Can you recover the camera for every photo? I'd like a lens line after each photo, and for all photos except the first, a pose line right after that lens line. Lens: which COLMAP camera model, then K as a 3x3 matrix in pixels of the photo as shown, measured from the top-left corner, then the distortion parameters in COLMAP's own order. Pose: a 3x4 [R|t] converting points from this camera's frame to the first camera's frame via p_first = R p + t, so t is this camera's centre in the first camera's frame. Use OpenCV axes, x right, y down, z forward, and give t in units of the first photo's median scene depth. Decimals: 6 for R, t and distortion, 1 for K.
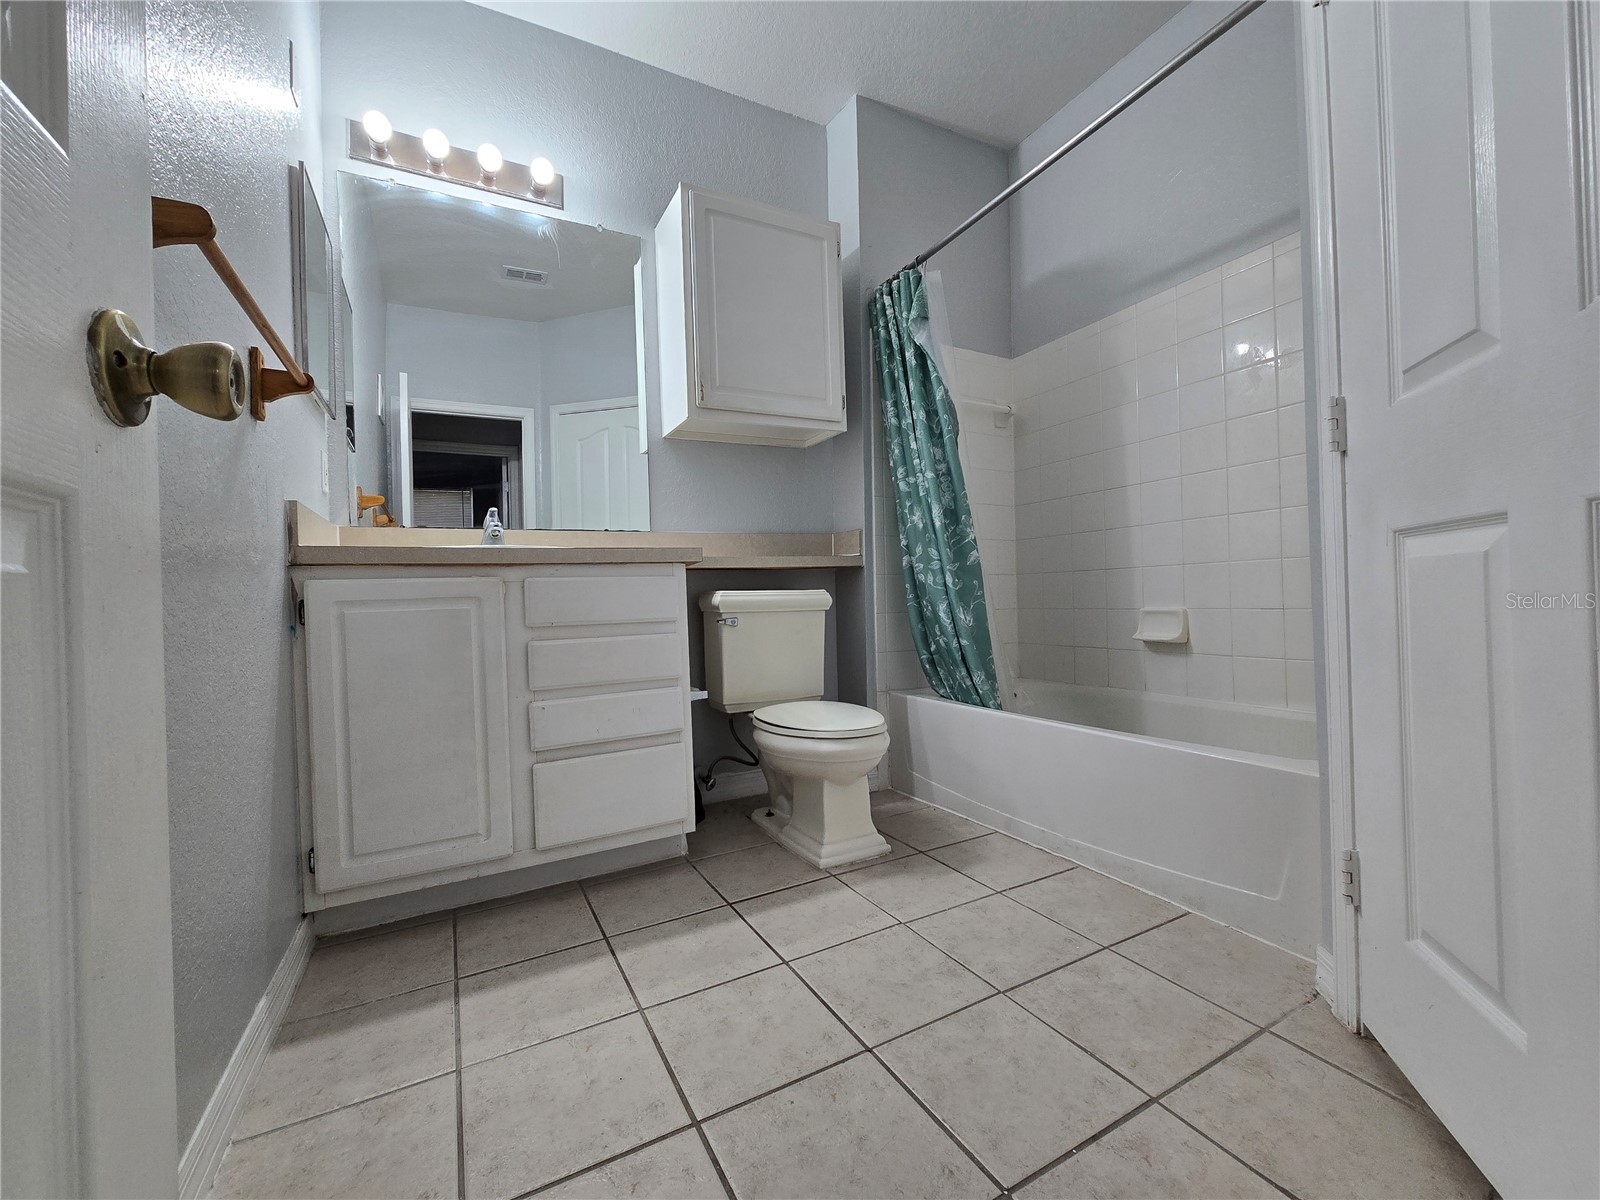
lens RADIAL K [[649.6, 0, 794.4], [0, 649.6, 599.3], [0, 0, 1]] dist [-0.003373, 0.000527]
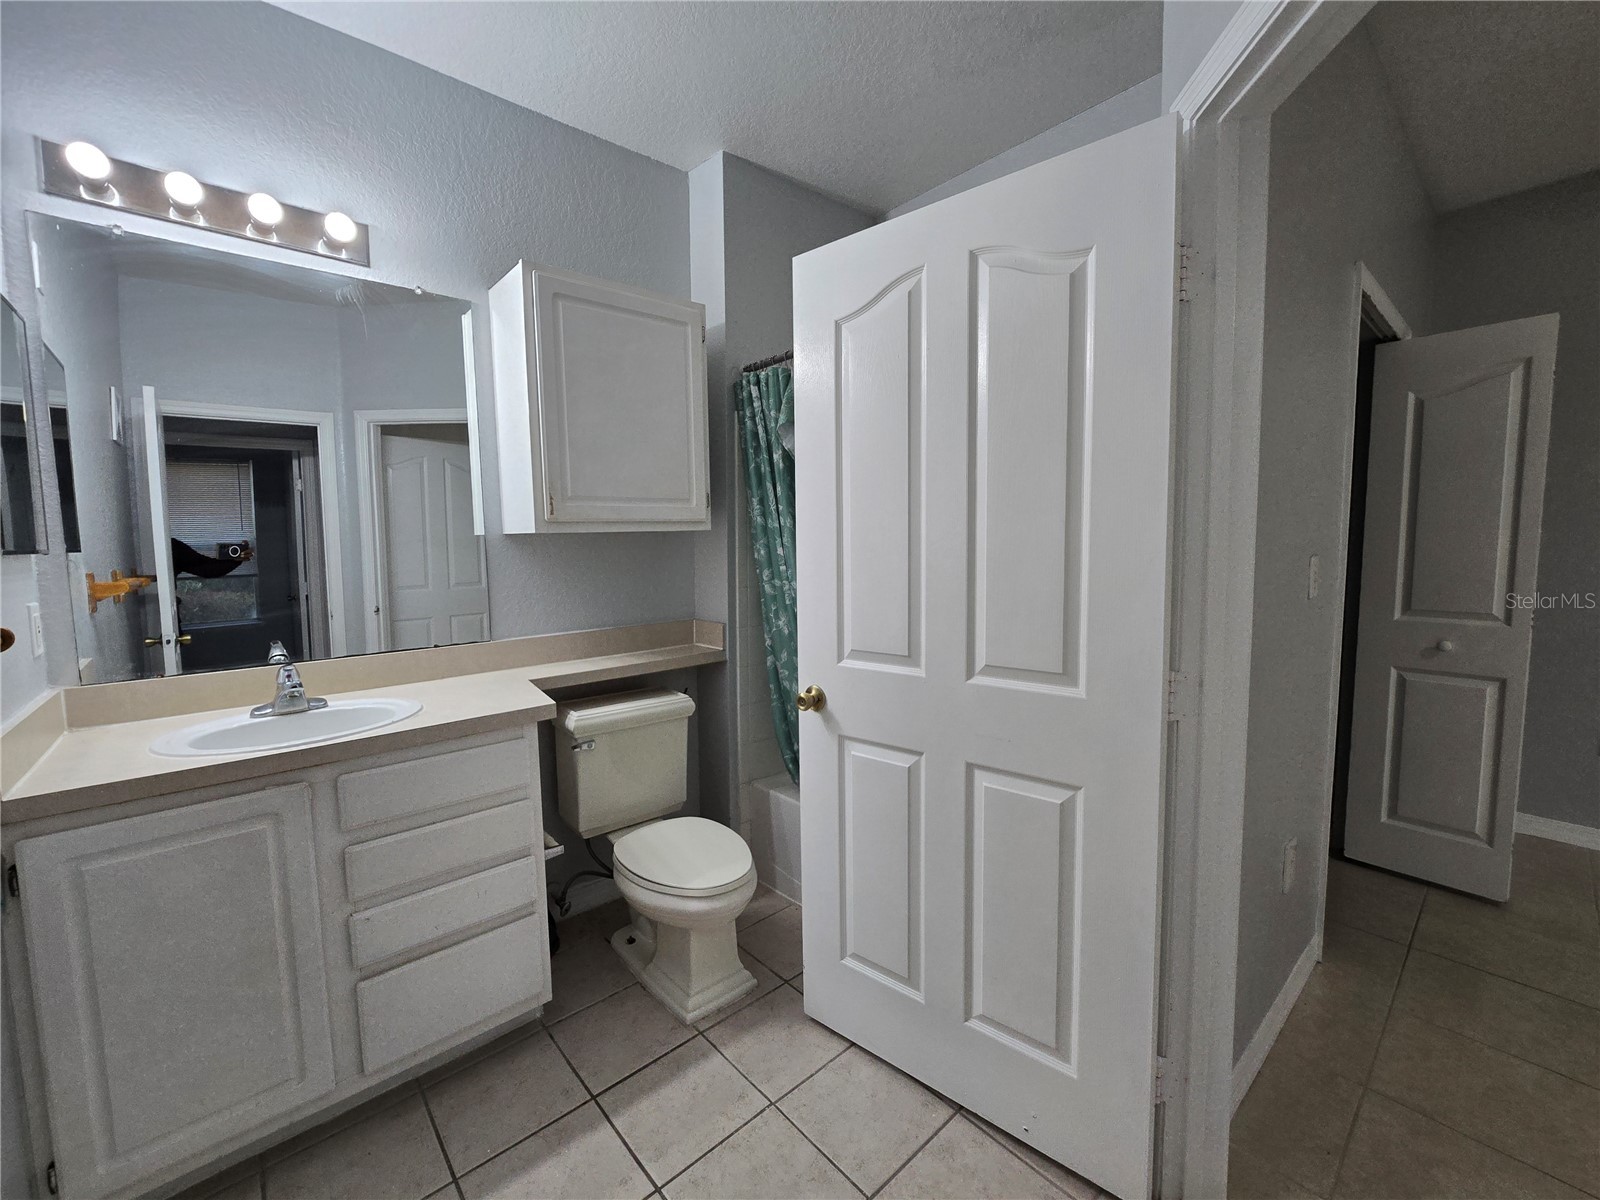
lens RADIAL K [[649.6, 0, 794.4], [0, 649.6, 599.3], [0, 0, 1]] dist [-0.003373, 0.000527]
pose [[0.973304, -0.003515, 0.229492, -0.020364], [-0.013815, 0.997173, 0.073863, -0.240141], [-0.229103, -0.075062, 0.970504, 0.042480]]
